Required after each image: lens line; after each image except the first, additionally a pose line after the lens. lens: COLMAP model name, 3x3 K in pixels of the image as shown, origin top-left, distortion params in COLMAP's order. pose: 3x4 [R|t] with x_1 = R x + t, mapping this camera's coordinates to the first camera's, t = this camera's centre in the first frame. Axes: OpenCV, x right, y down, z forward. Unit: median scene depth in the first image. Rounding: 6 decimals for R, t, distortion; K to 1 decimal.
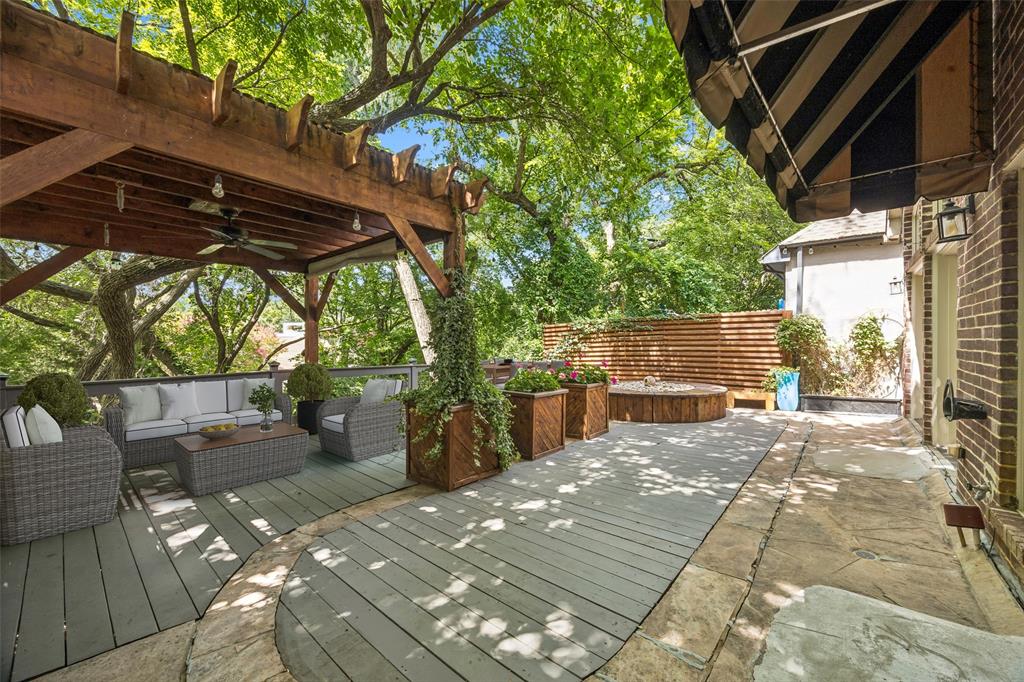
lens RADIAL K [[390.5, 0, 516.1], [0, 390.5, 344.0], [0, 0, 1]] dist [-0.004310, -0.000185]
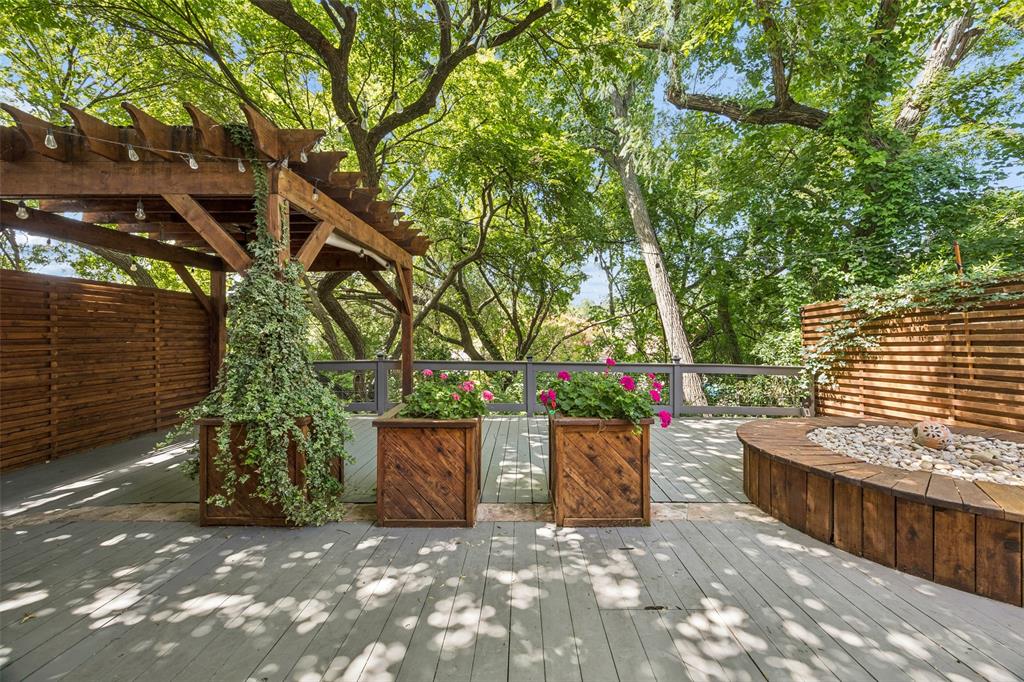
lens RADIAL K [[390.5, 0, 519.0], [0, 390.5, 331.8], [0, 0, 1]] dist [-0.004310, -0.000185]
pose [[0.649885, -0.004849, -0.760017, 0.470127], [-0.002394, 0.999962, -0.008427, -0.004357], [0.760029, 0.007296, 0.649848, 0.550308]]
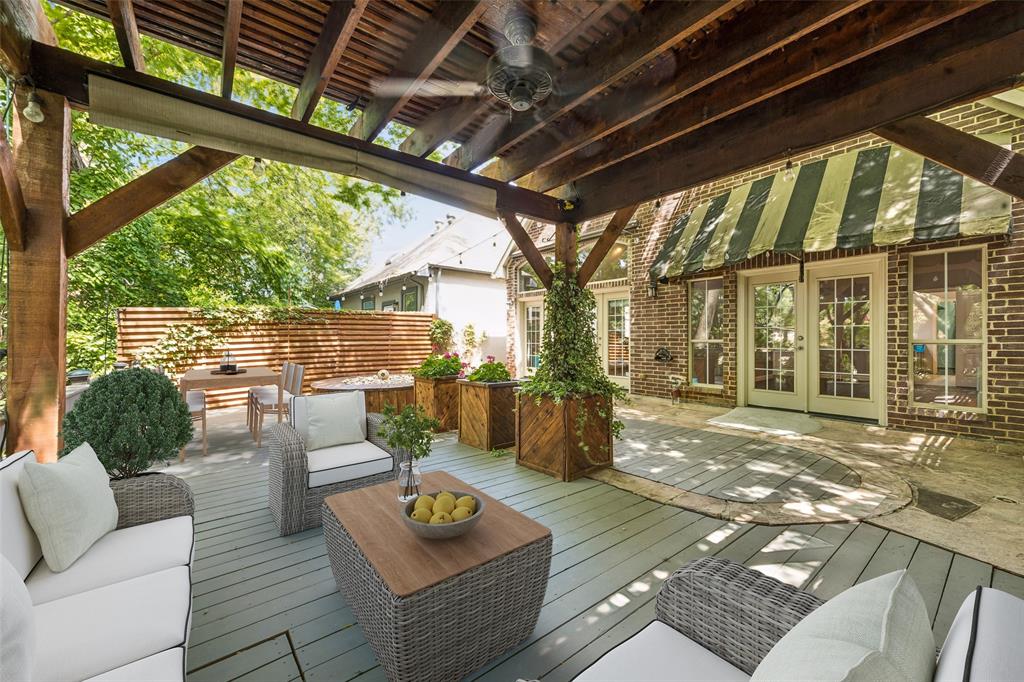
lens RADIAL K [[390.5, 0, 518.8], [0, 390.5, 341.1], [0, 0, 1]] dist [-0.004310, -0.000185]
pose [[0.195571, -0.001362, 0.980689, -0.739323], [0.005220, 0.999986, 0.000348, 0.012037], [-0.980676, 0.005051, 0.195576, 0.587157]]
